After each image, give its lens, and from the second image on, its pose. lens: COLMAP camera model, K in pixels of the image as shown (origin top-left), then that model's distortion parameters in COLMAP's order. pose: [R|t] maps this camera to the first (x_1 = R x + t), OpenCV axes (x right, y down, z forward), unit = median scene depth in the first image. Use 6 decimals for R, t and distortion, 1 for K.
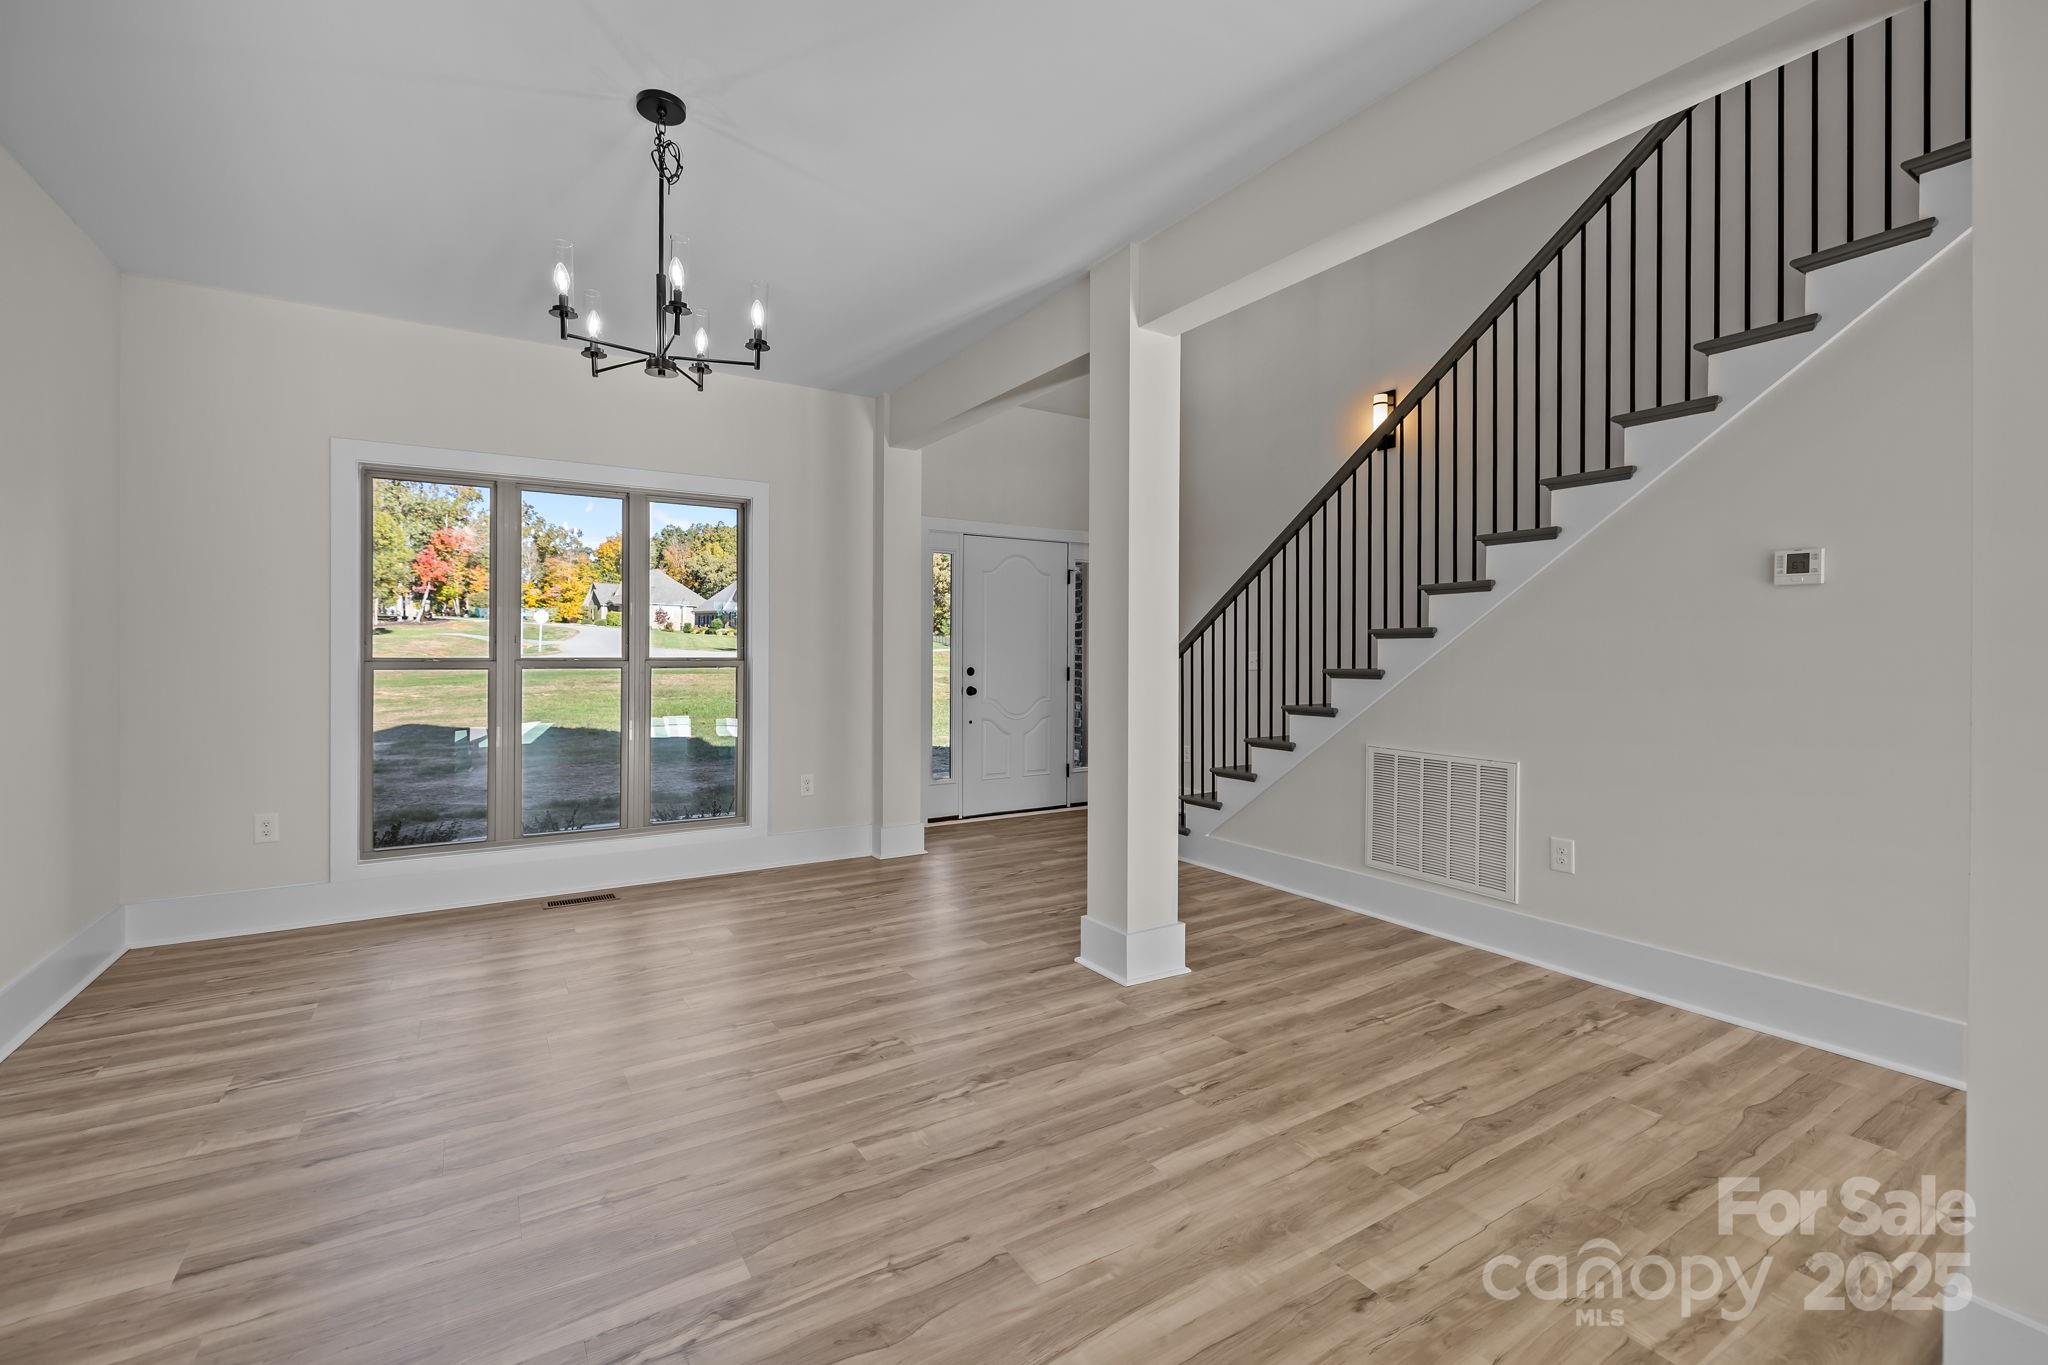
lens RADIAL K [[881.7, 0, 1028.5], [0, 881.7, 650.6], [0, 0, 1]] dist [0.001740, 0.000248]
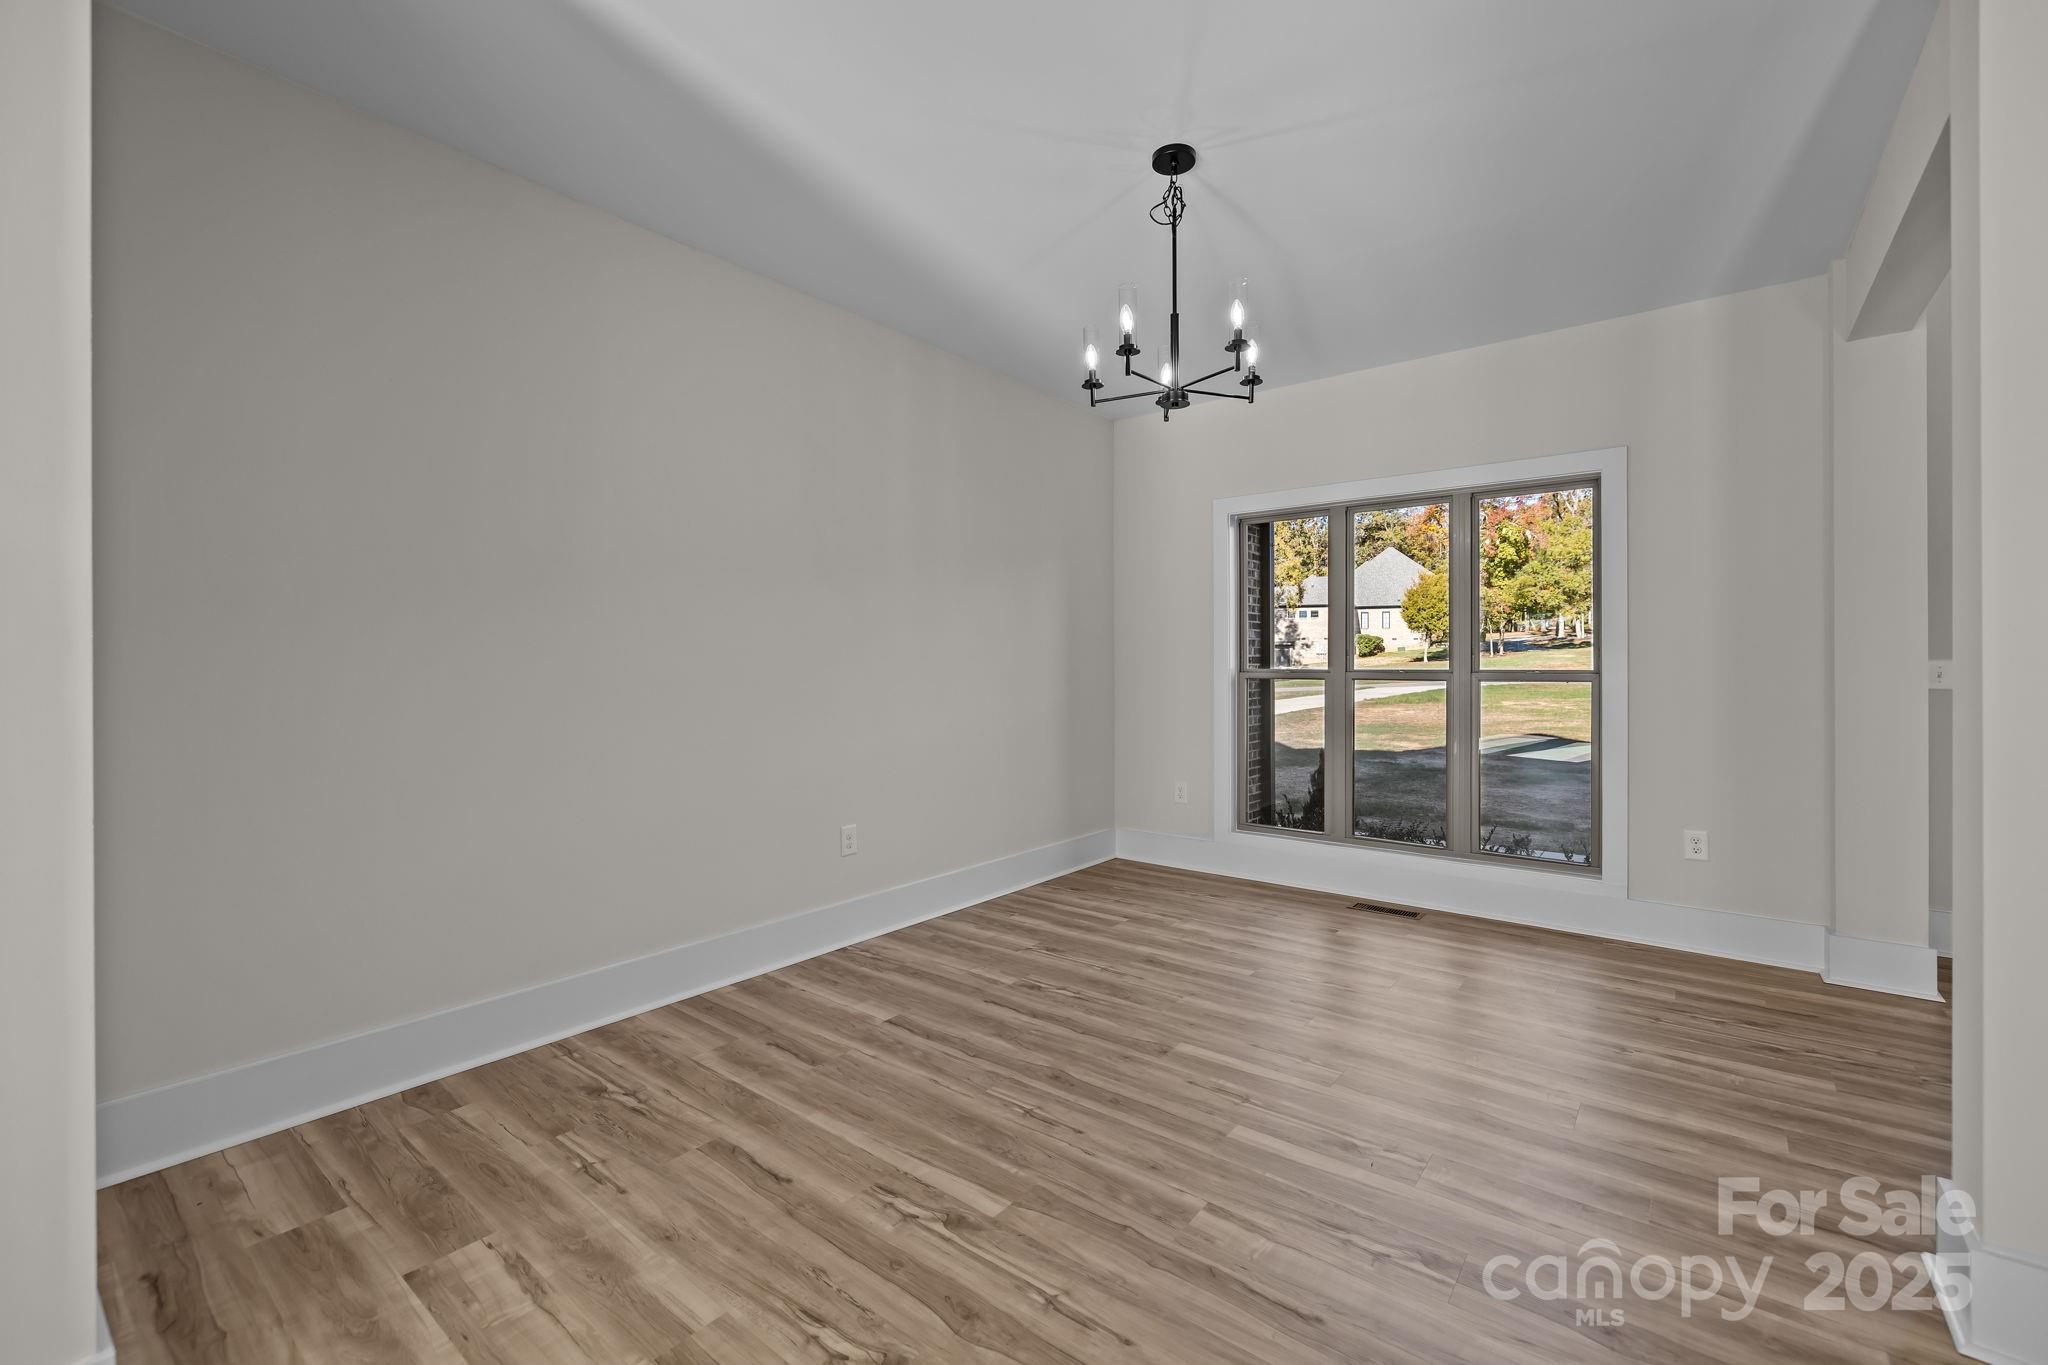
lens RADIAL K [[885.5, 0, 1016.0], [0, 885.5, 665.9], [0, 0, 1]] dist [0.001598, 0.000147]
pose [[0.313163, -0.002504, -0.949696, 0.545763], [0.005640, 0.999984, -0.000777, 0.002868], [0.949683, -0.005112, 0.313172, 0.475363]]
